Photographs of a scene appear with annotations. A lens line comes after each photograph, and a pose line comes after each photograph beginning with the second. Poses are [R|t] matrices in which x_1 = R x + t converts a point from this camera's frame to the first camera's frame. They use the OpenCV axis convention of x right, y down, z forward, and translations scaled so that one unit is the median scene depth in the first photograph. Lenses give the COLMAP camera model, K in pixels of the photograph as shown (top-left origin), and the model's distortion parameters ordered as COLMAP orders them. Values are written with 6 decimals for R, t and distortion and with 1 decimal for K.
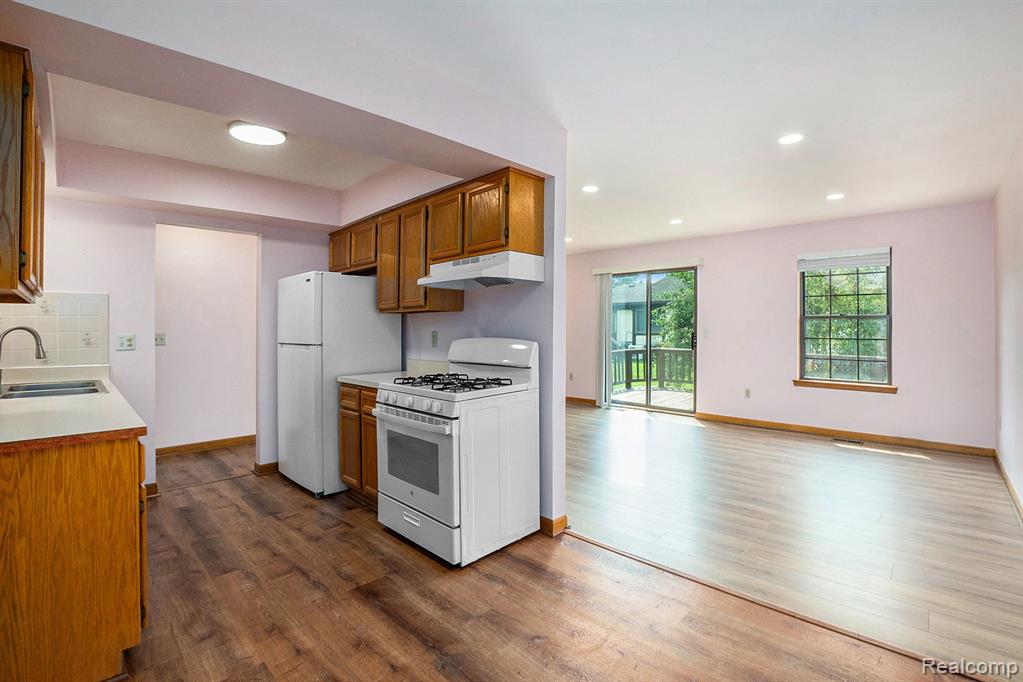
lens RADIAL K [[459.4, 0, 510.0], [0, 459.4, 336.1], [0, 0, 1]] dist [-0.074389, 0.015709]
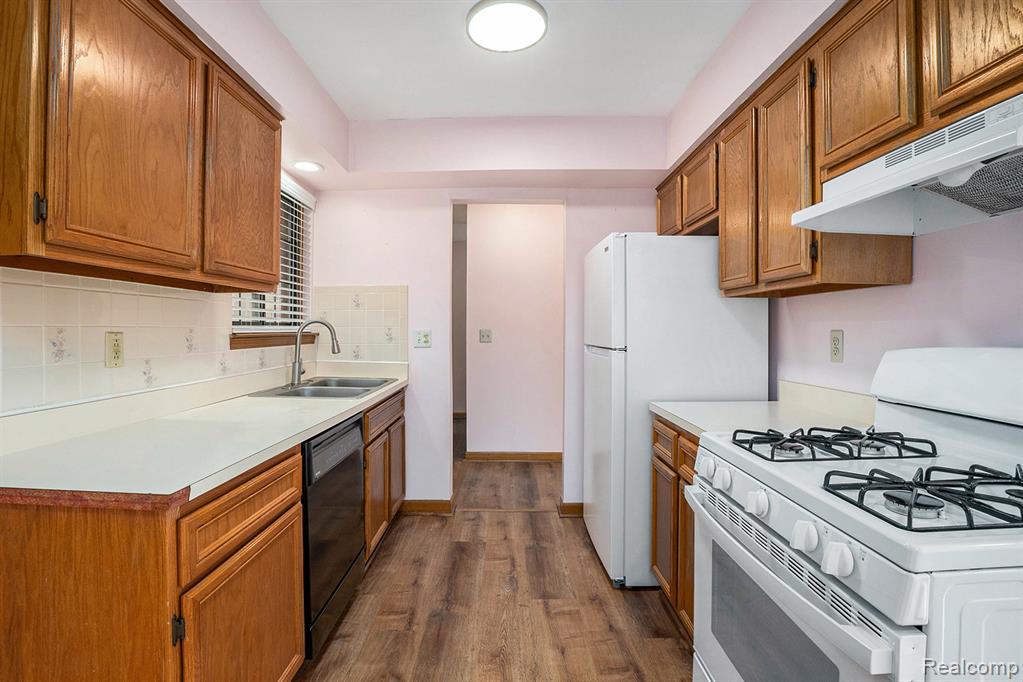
lens RADIAL K [[460.3, 0, 512.8], [0, 460.3, 318.1], [0, 0, 1]] dist [-0.062433, 0.015178]
pose [[0.699980, -0.009577, -0.714098, -0.072132], [-0.020415, 0.999233, -0.033413, 0.000110], [0.713870, 0.037967, 0.699248, 0.456071]]
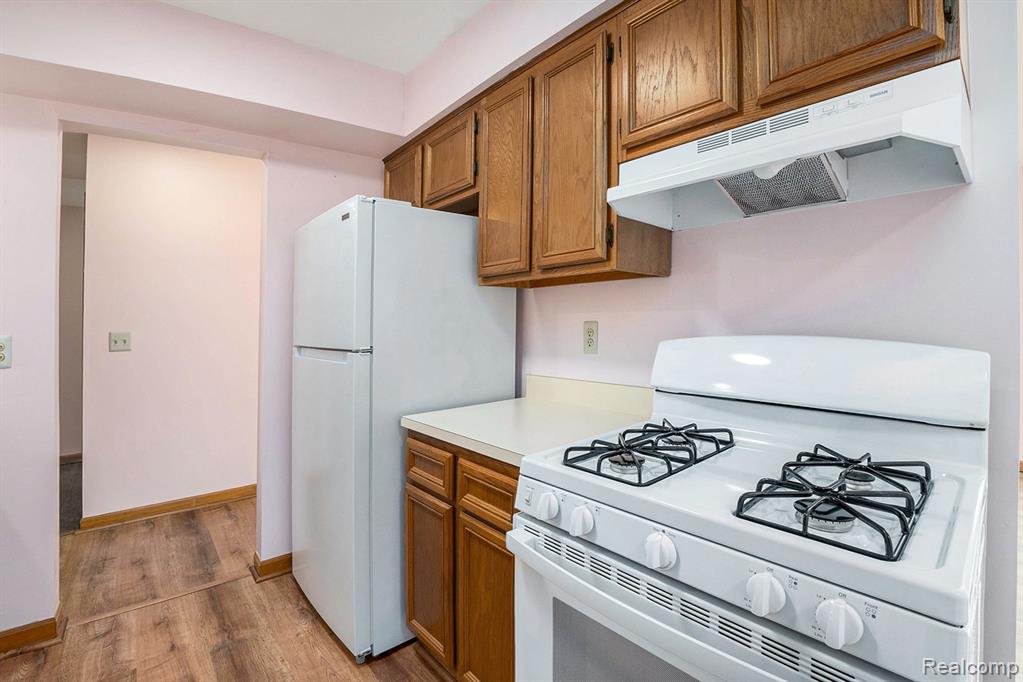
lens RADIAL K [[447.9, 0, 516.3], [0, 447.9, 314.7], [0, 0, 1]] dist [-0.067598, 0.011320]
pose [[0.996887, -0.008029, -0.078434, -0.231725], [0.004591, 0.999025, -0.043917, 0.002866], [0.078711, 0.043420, 0.995951, 0.565433]]
